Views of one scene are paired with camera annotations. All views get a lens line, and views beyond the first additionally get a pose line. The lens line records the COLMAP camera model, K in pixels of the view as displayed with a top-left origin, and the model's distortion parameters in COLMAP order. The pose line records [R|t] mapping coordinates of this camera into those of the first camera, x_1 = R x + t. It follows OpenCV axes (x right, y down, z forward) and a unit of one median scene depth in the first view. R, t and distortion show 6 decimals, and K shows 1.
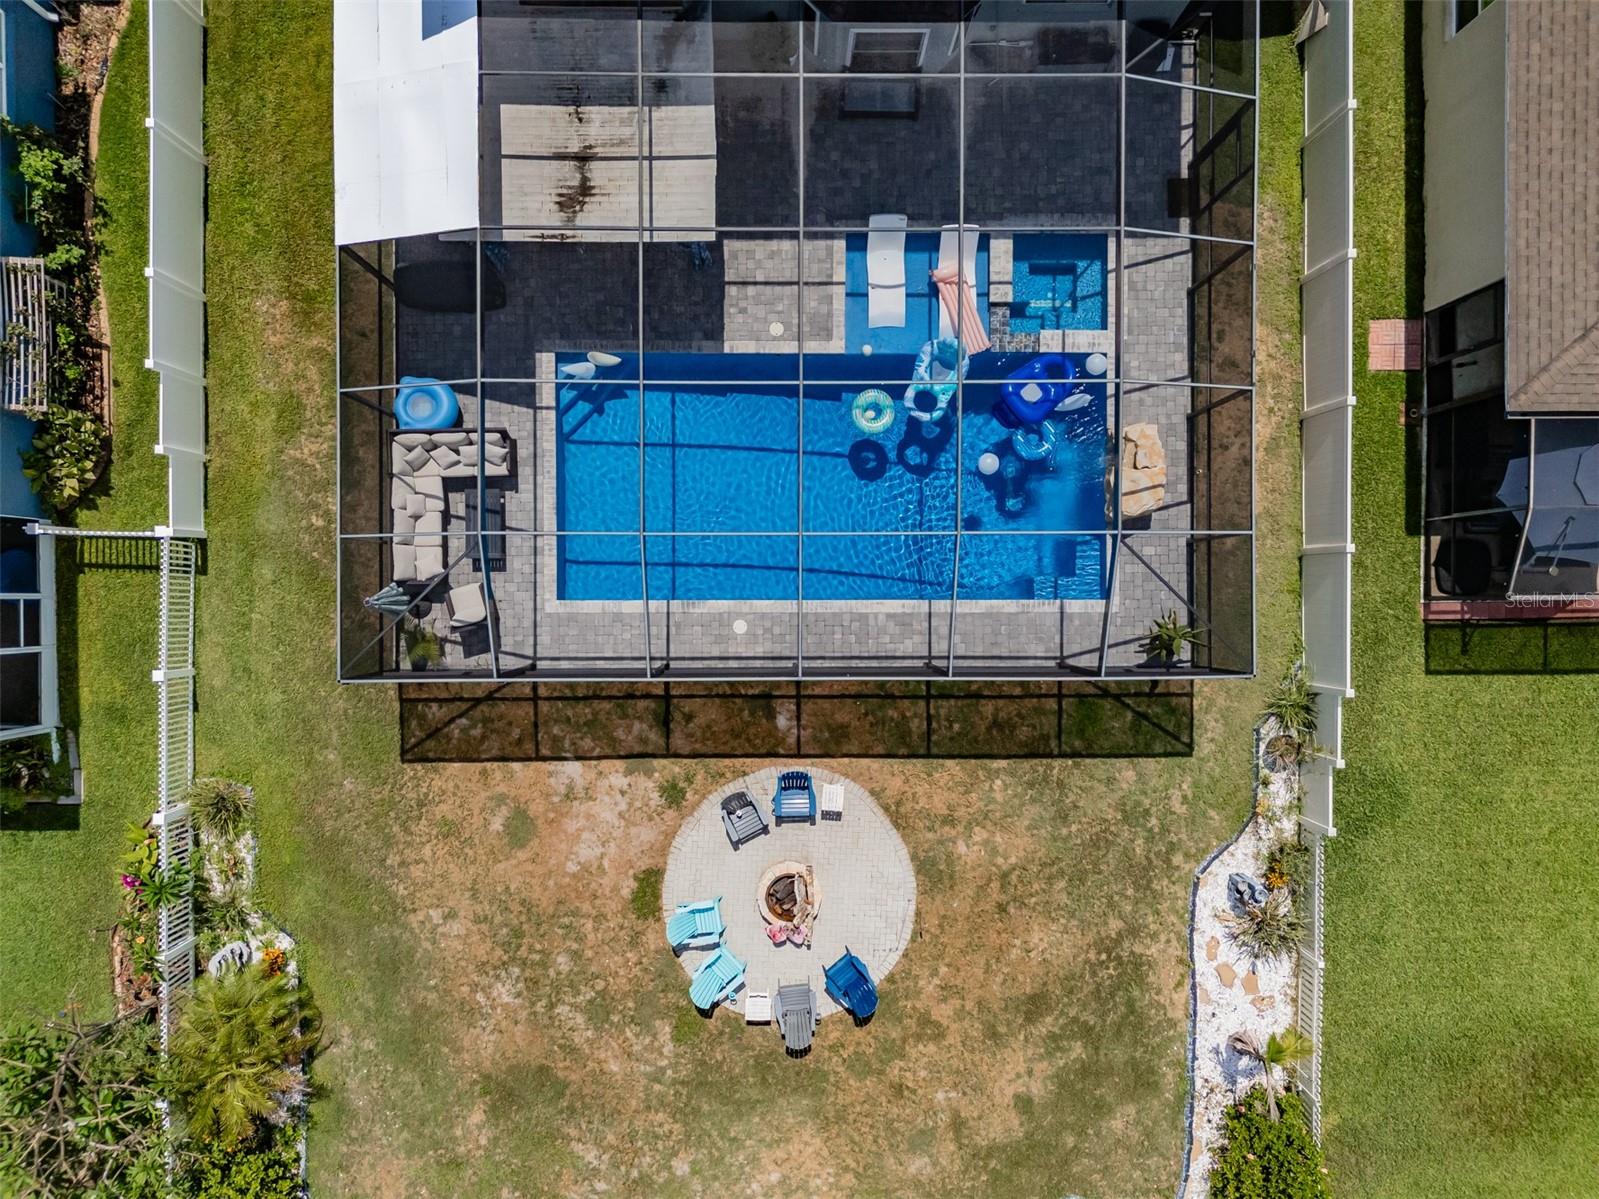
lens RADIAL K [[1127.9, 0, 792.9], [0, 1127.9, 607.8], [0, 0, 1]] dist [0.069282, -0.077017]
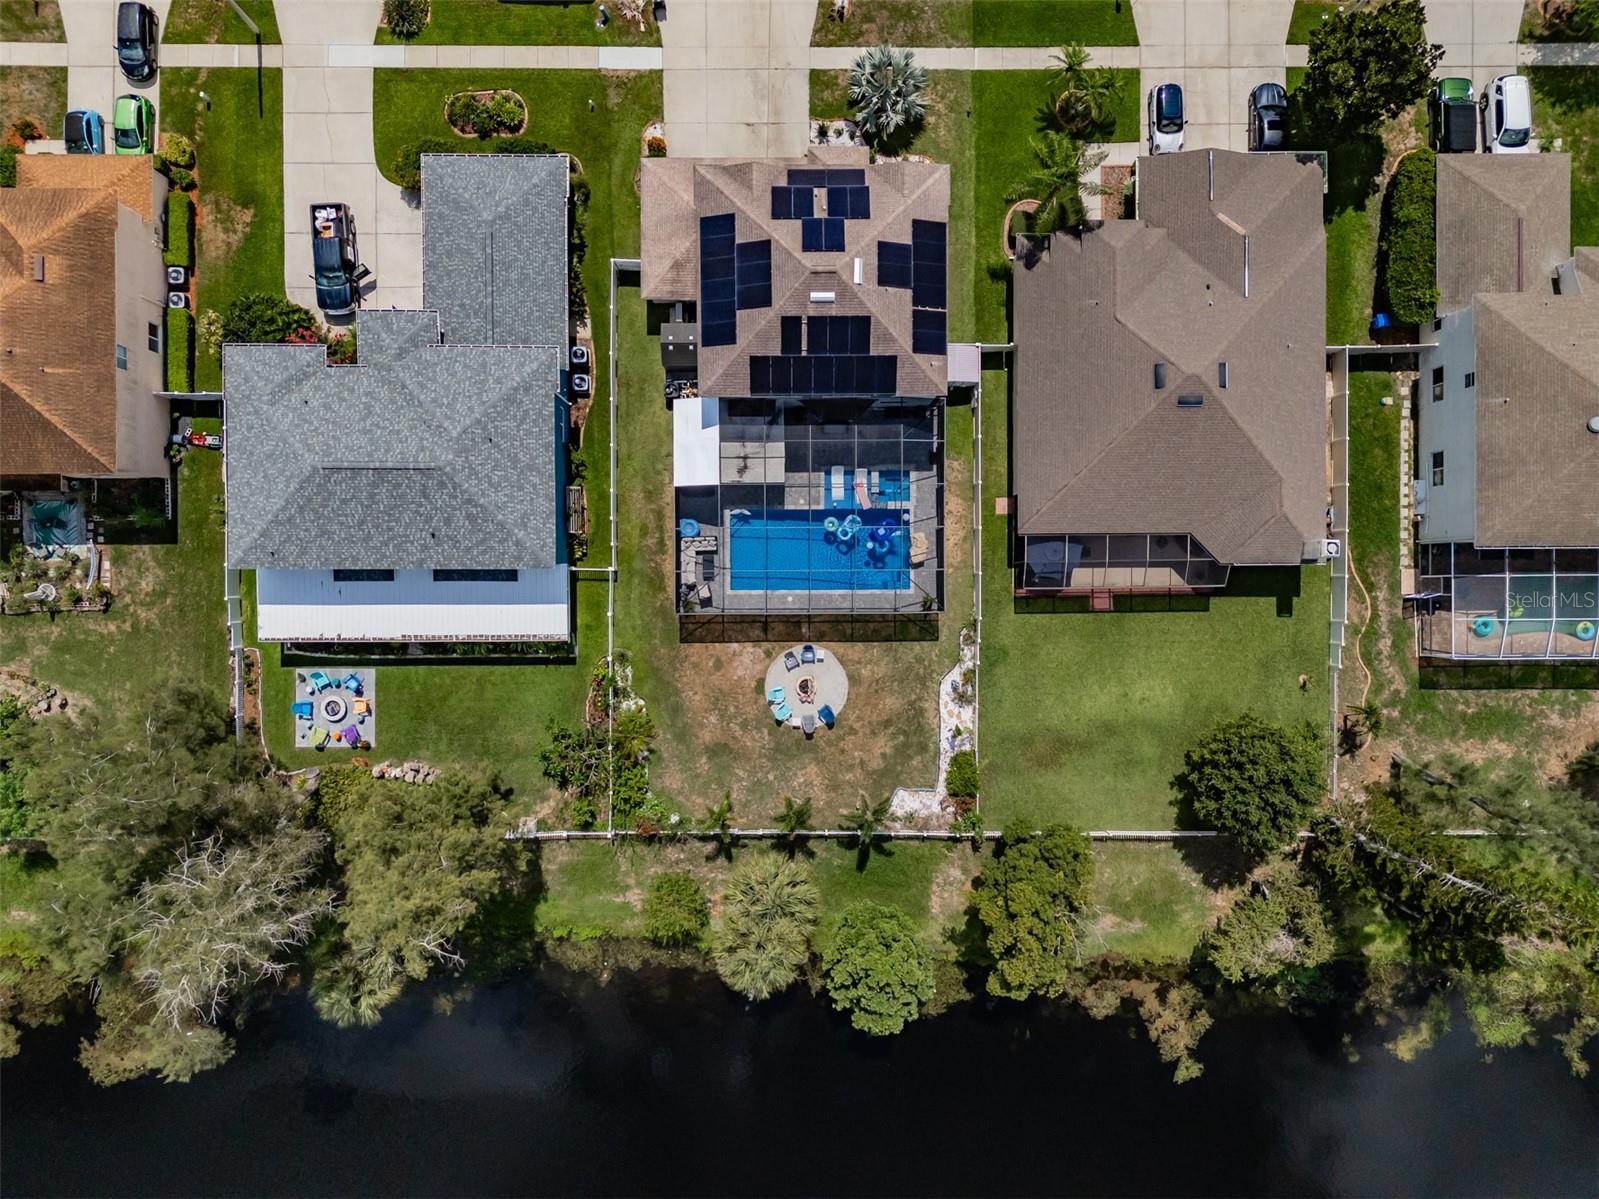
lens RADIAL K [[1195.1, 0, 776.0], [0, 1195.1, 599.1], [0, 0, 1]] dist [0.087593, -0.091123]
pose [[0.999988, -0.002981, -0.003818, -0.072037], [0.002989, 0.999993, 0.002091, 0.010889], [0.003812, -0.002102, 0.999991, -2.218538]]
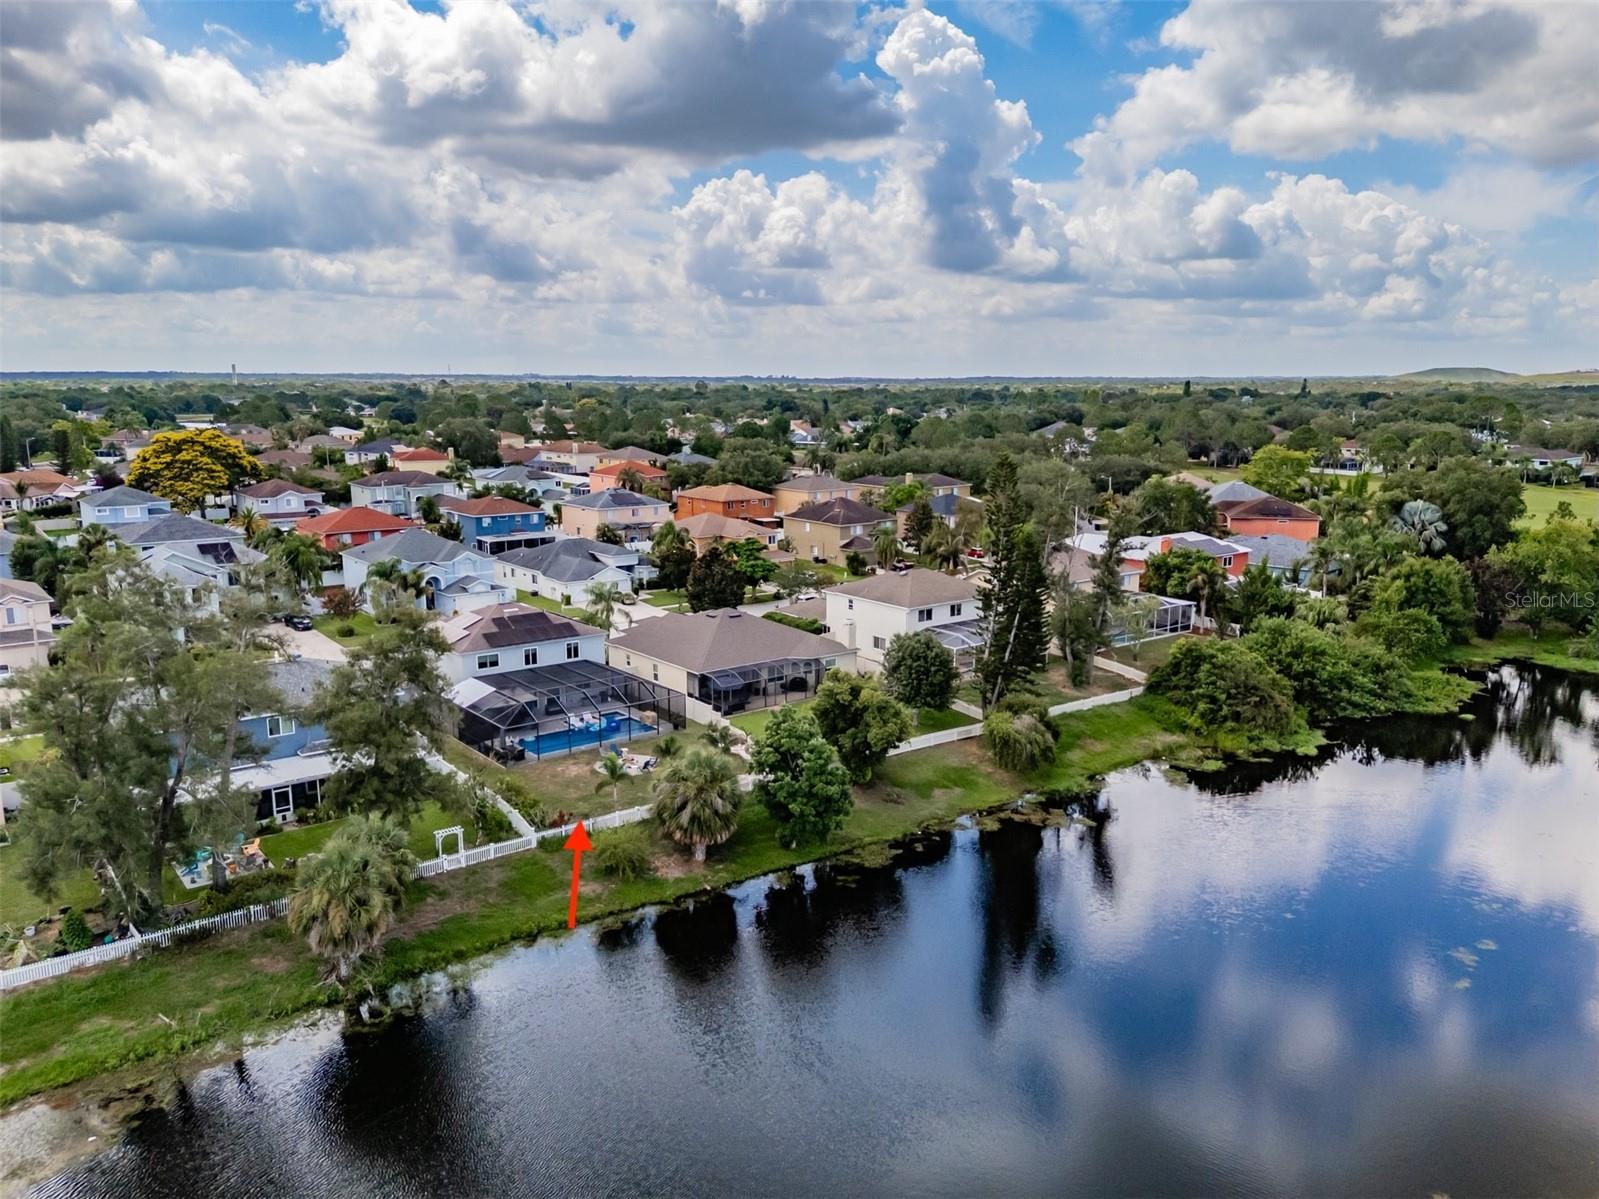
lens RADIAL K [[1209.0, 0, 799.8], [0, 1209.0, 617.3], [0, 0, 1]] dist [0.080290, -0.076784]
pose [[0.793647, -0.120968, 0.596230, -1.918392], [0.608375, 0.160918, -0.777165, 3.700361], [-0.001932, 0.979527, 0.201306, -0.309397]]
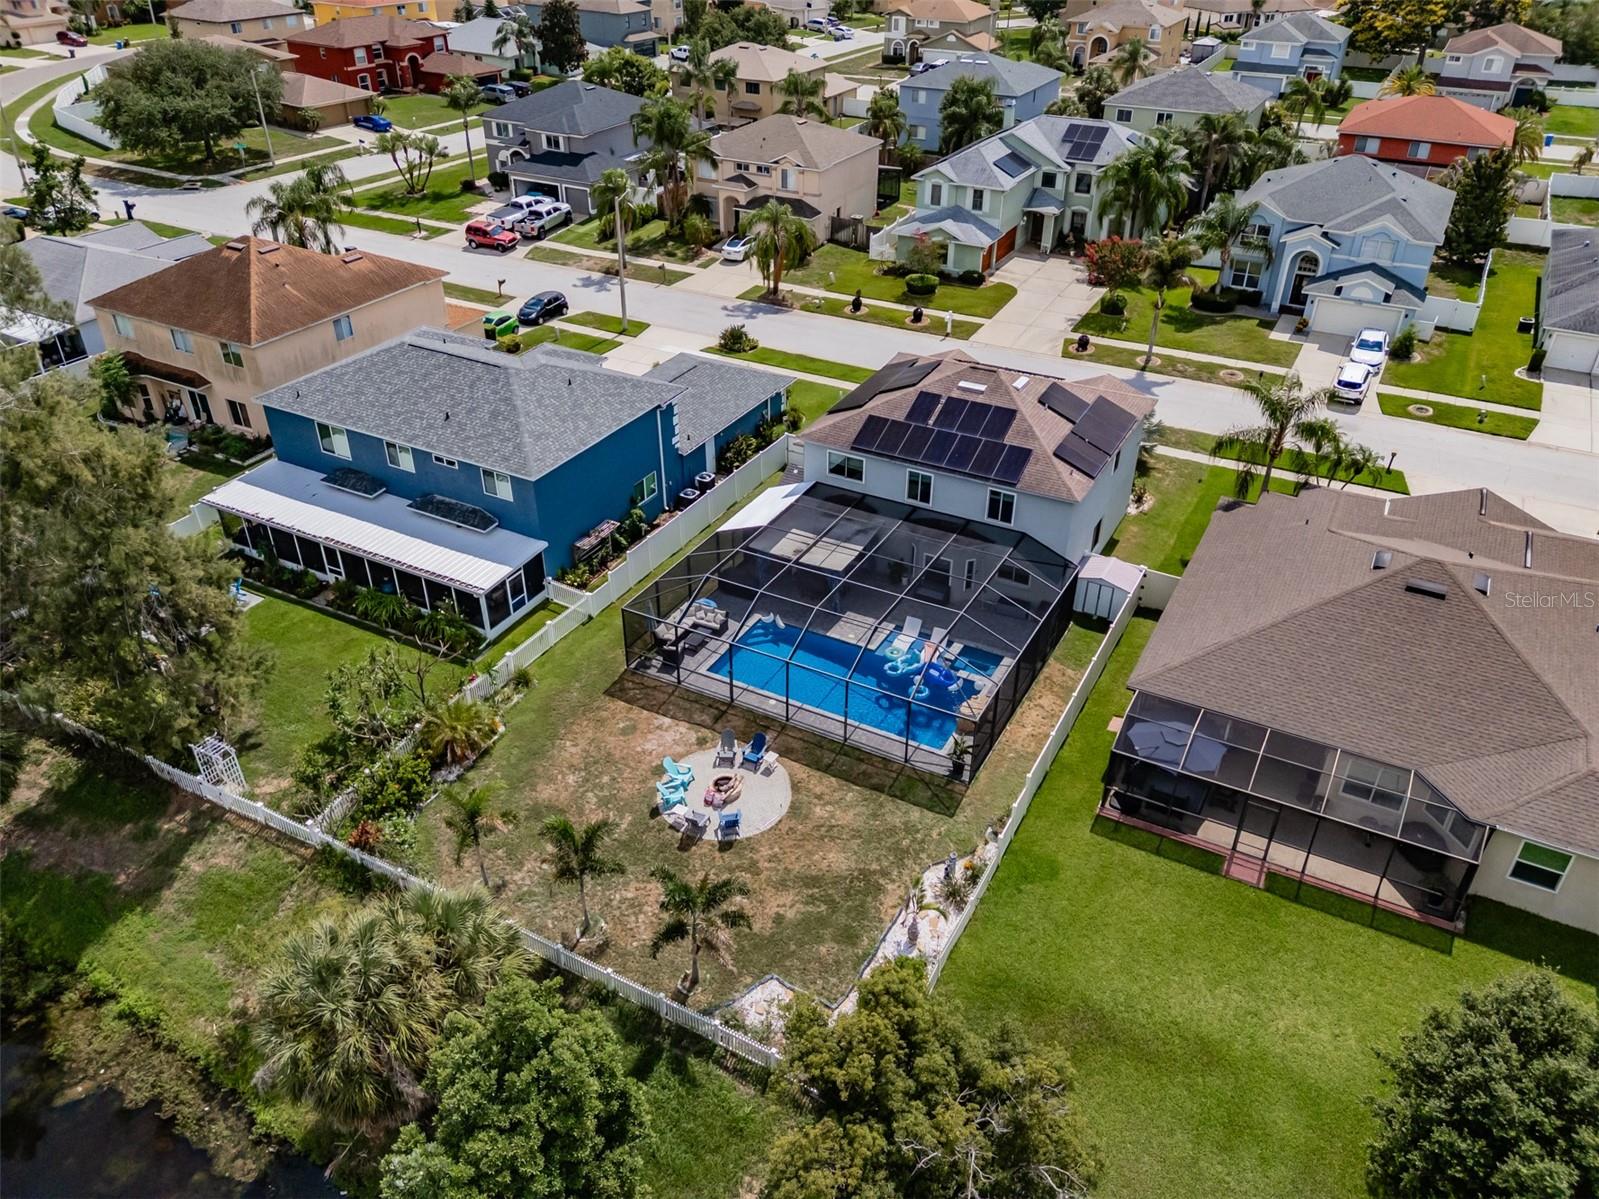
lens RADIAL K [[1167.1, 0, 792.2], [0, 1167.1, 602.1], [0, 0, 1]] dist [0.056317, -0.053543]
pose [[0.876275, 0.262051, -0.404315, 0.799652], [-0.481803, 0.481273, -0.732285, 1.473218], [0.002690, 0.836484, 0.547985, -0.330324]]
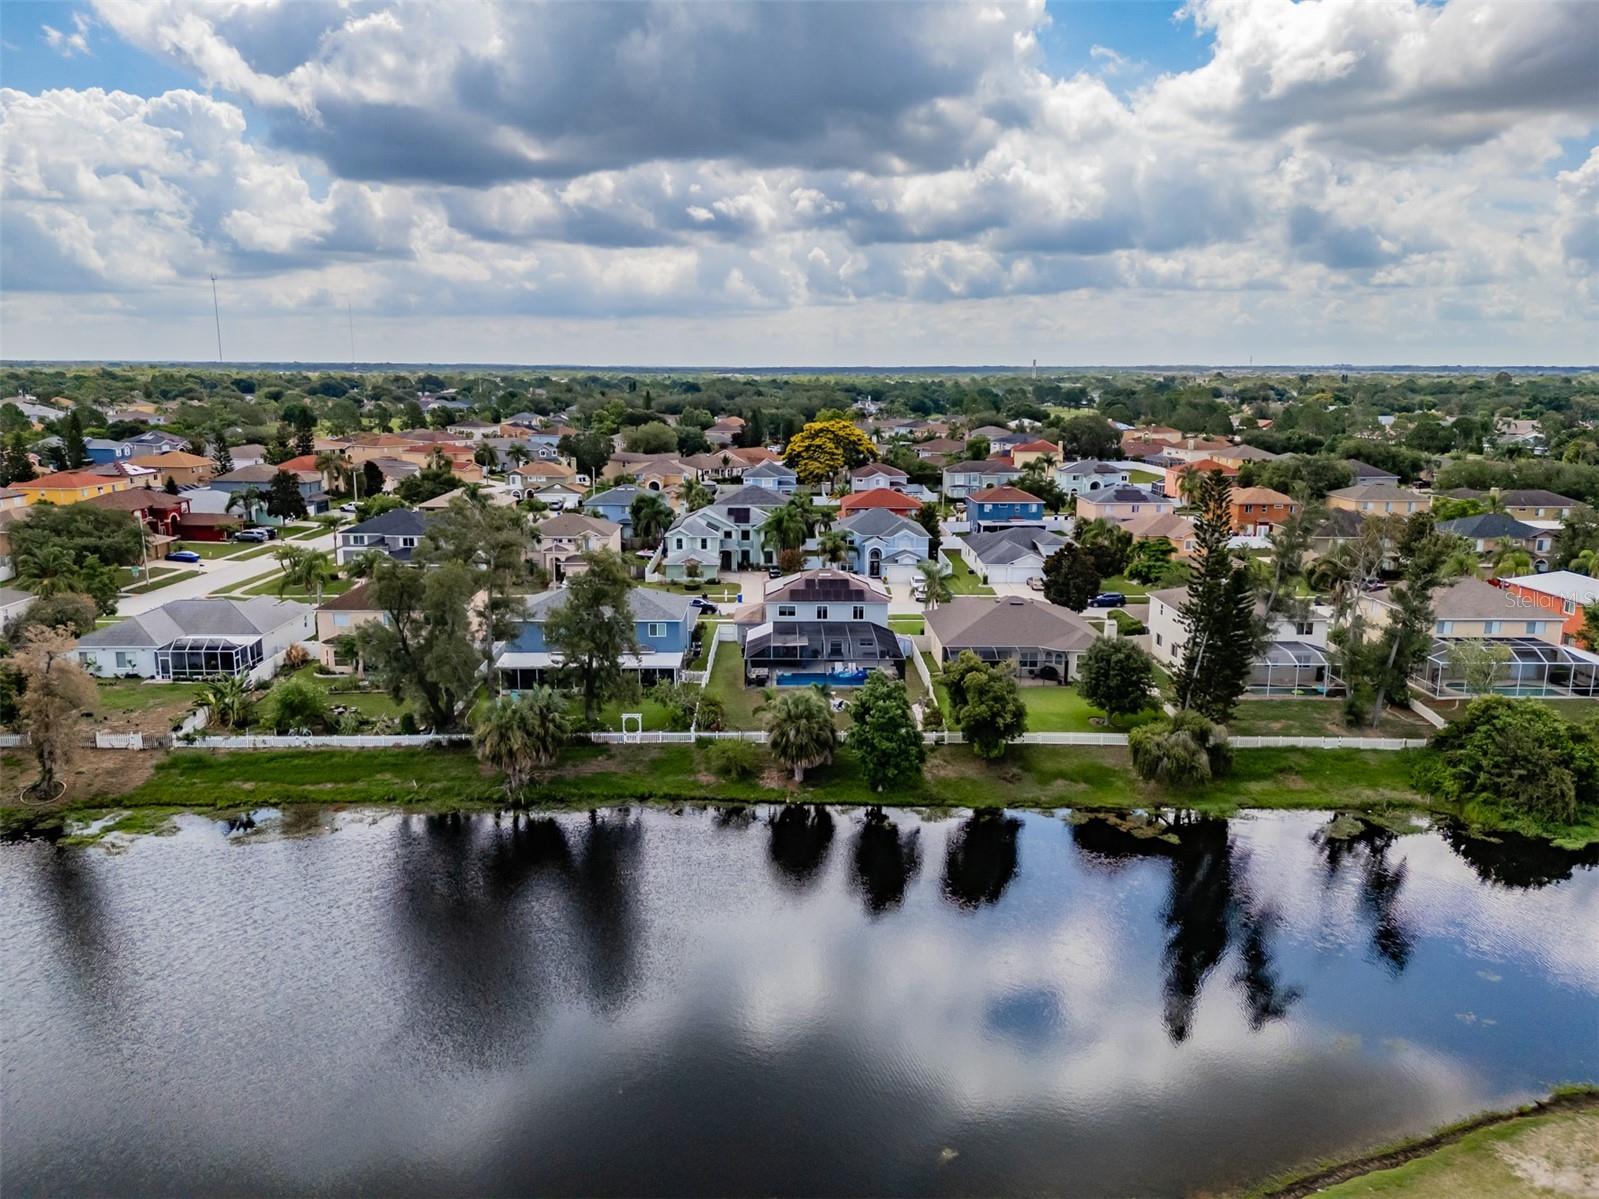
lens RADIAL K [[1164.3, 0, 788.4], [0, 1164.3, 600.2], [0, 0, 1]] dist [0.096393, -0.086186]
pose [[0.999988, 0.001330, 0.004661, -0.178085], [0.004296, 0.202029, -0.979370, 4.938863], [-0.002244, 0.979379, 0.202021, -0.409918]]
